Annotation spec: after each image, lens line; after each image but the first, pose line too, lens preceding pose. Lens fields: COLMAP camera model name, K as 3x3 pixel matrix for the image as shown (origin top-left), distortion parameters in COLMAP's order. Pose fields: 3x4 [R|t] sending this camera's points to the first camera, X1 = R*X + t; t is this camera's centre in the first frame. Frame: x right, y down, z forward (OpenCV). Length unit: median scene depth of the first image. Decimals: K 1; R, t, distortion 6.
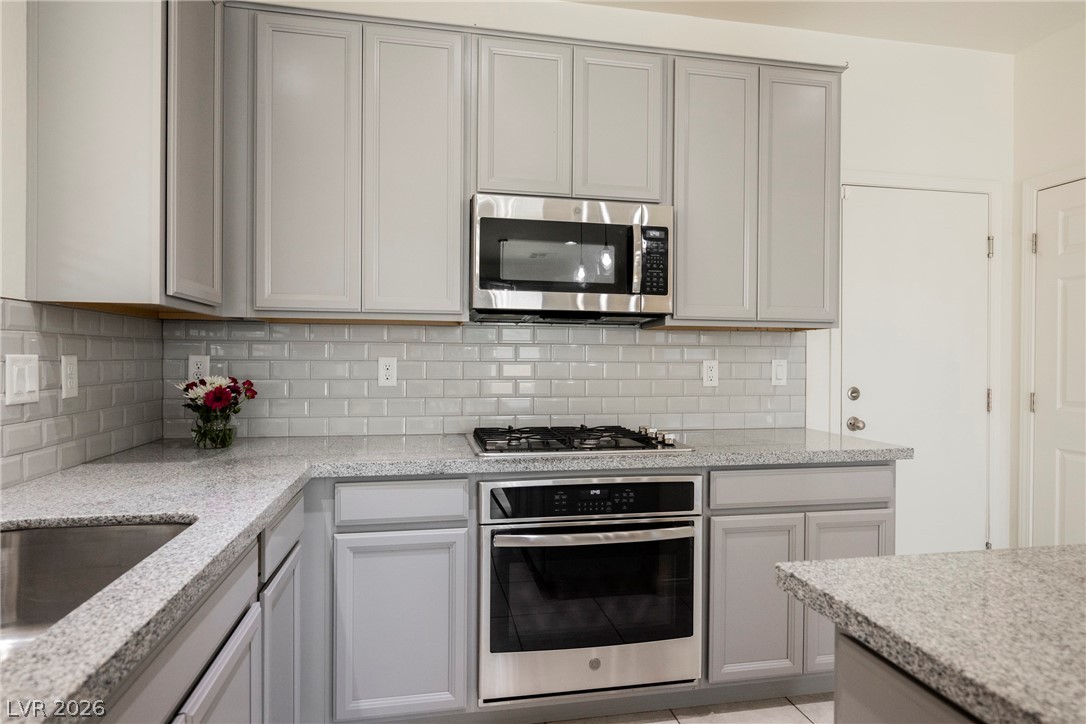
lens RADIAL K [[615.2, 0, 544.6], [0, 615.2, 362.9], [0, 0, 1]] dist [-0.004342, 0.002779]
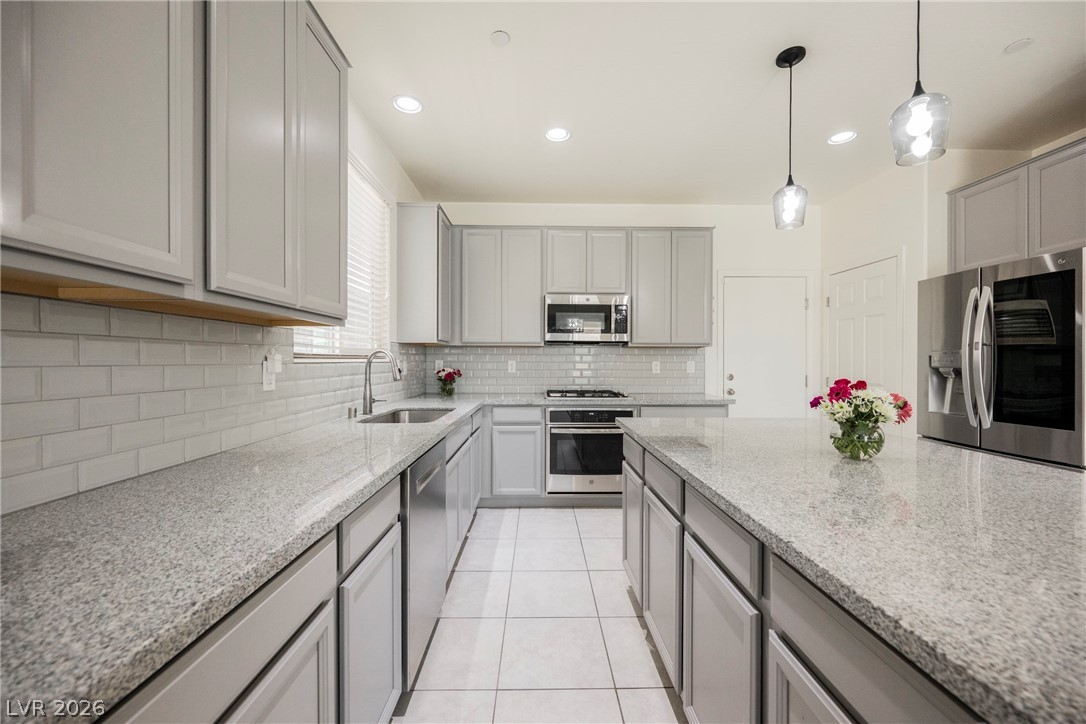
lens RADIAL K [[426.7, 0, 546.3], [0, 426.7, 362.4], [0, 0, 1]] dist [-0.003276, 0.000409]
pose [[0.984599, -0.003418, -0.174792, 0.191551], [0.002400, 0.999979, -0.006032, 0.009253], [0.174809, 0.005520, 0.984587, -0.699882]]
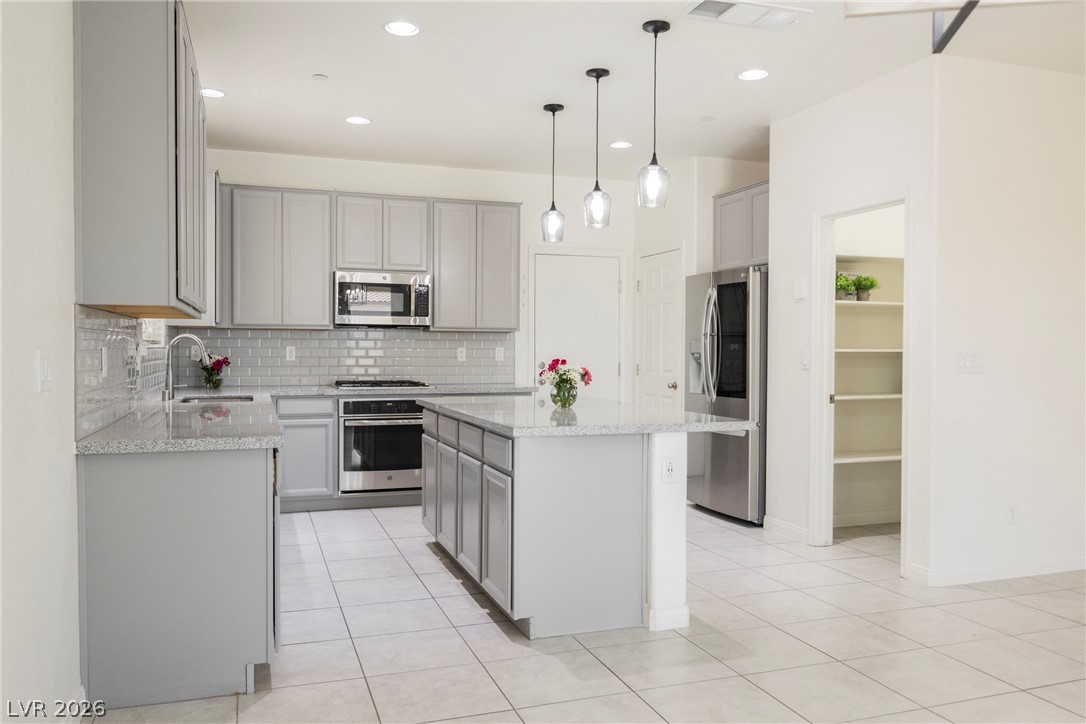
lens RADIAL K [[834.4, 0, 543.5], [0, 834.4, 362.4], [0, 0, 1]] dist [-0.004505, -0.002030]
pose [[0.990304, -0.003492, 0.138871, 0.205021], [0.002082, 0.999945, 0.010292, 0.019654], [-0.138899, -0.009903, 0.990257, -2.042374]]
